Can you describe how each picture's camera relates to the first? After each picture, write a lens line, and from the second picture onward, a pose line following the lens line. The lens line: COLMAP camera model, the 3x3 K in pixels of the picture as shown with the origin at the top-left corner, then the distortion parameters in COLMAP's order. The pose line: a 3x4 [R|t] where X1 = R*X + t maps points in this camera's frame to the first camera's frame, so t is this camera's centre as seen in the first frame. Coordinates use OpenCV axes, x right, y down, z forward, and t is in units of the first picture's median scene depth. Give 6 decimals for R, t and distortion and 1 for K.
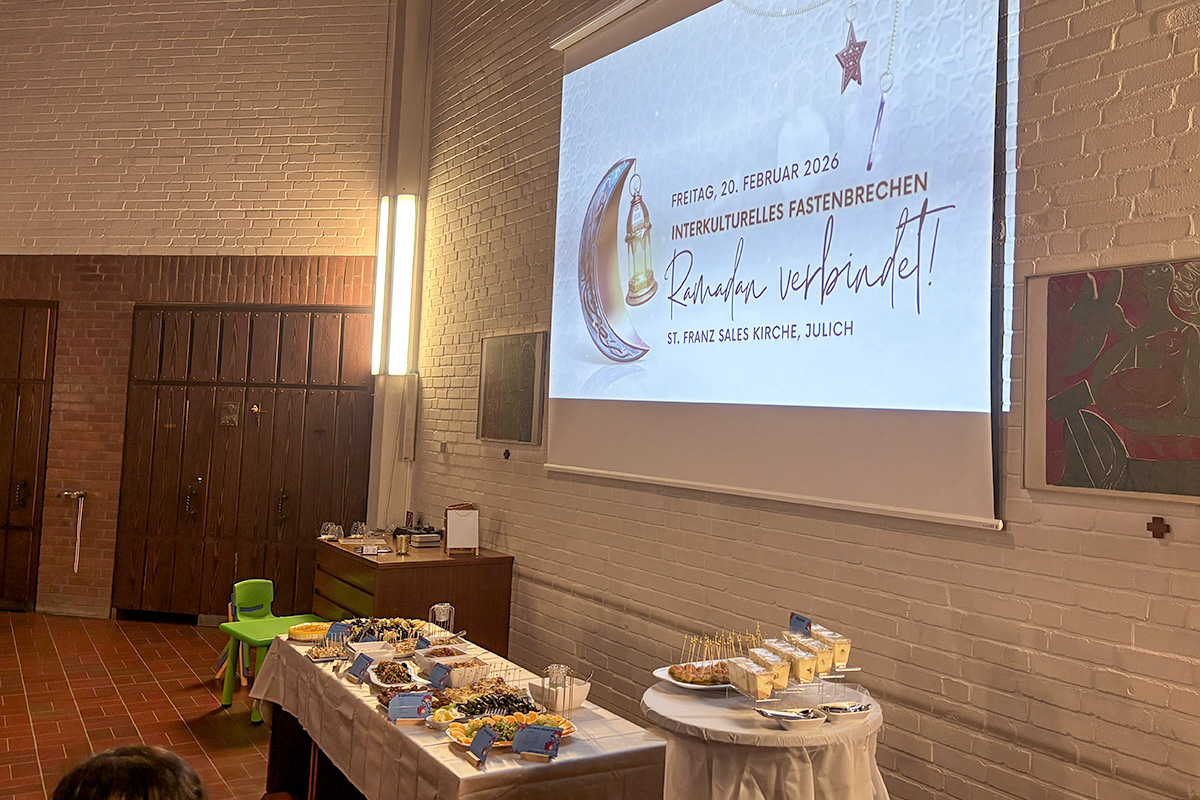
lens RADIAL K [[1075.7, 0, 684.3], [0, 1075.7, 334.8], [0, 0, 1]] dist [0.026599, -0.002471]
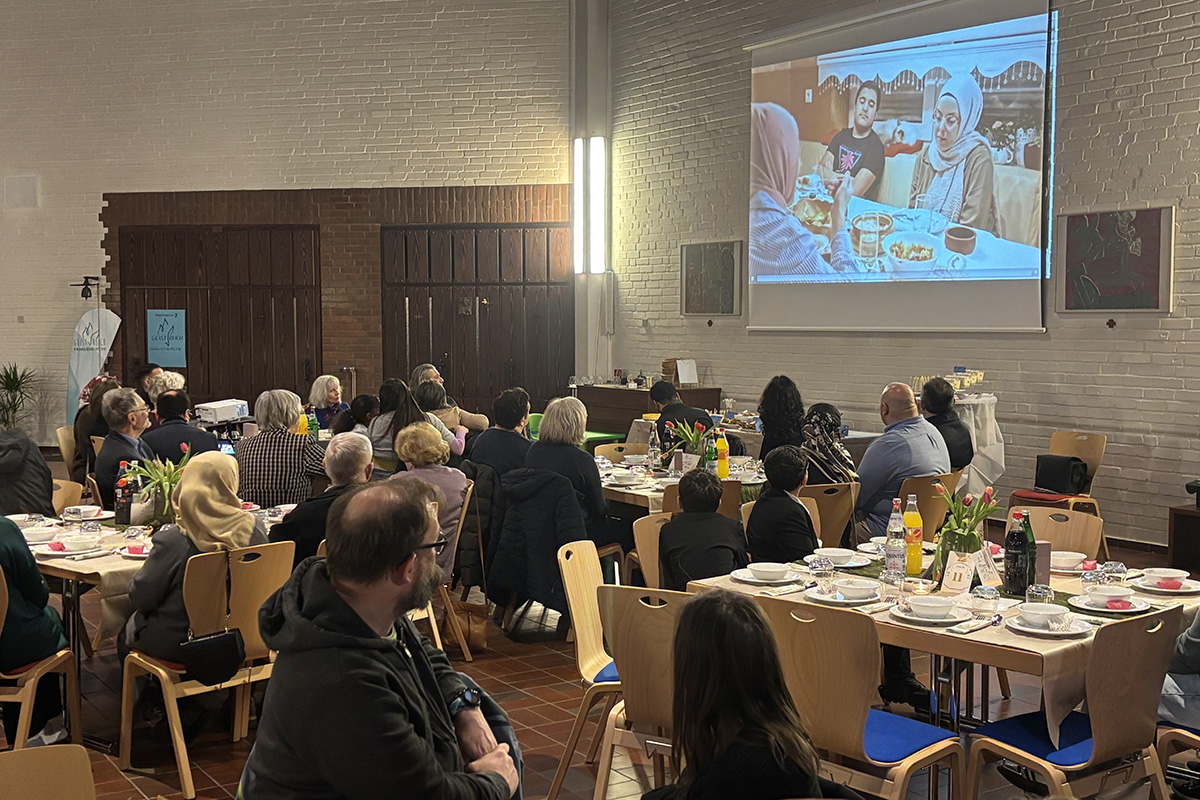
lens RADIAL K [[1391.7, 0, 600.0], [0, 1391.7, 400.0], [0, 0, 1]] dist [0.206695, -0.734505]
pose [[0.999127, -0.035724, -0.021664, -0.222915], [0.038374, 0.989725, 0.137738, -0.045370], [0.016521, -0.138449, 0.990232, -0.754920]]
